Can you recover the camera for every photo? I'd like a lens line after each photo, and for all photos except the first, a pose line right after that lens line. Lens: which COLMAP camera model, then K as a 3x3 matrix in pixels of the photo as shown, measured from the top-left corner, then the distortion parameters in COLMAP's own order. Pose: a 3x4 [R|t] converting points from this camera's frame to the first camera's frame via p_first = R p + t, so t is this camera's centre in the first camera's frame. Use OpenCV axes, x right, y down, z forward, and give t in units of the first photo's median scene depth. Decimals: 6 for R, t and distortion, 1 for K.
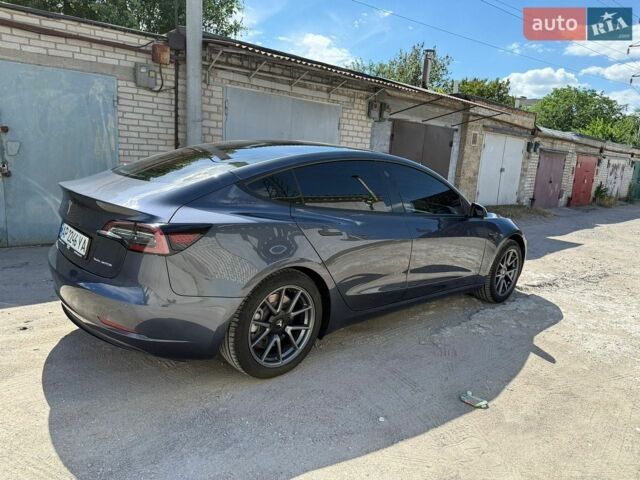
lens RADIAL K [[454.2, 0, 320.0], [0, 454.2, 240.0], [0, 0, 1]] dist [0.001874, -0.024087]
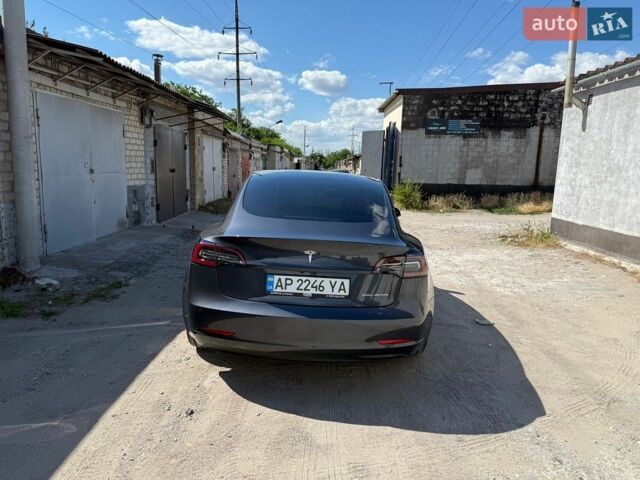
lens RADIAL K [[454.2, 0, 320.0], [0, 454.2, 240.0], [0, 0, 1]] dist [0.001874, -0.024087]
pose [[0.658210, -0.157701, 0.736132, -0.569335], [0.137694, 0.986538, 0.088227, -0.087714], [-0.740136, 0.043289, 0.671063, 0.123331]]
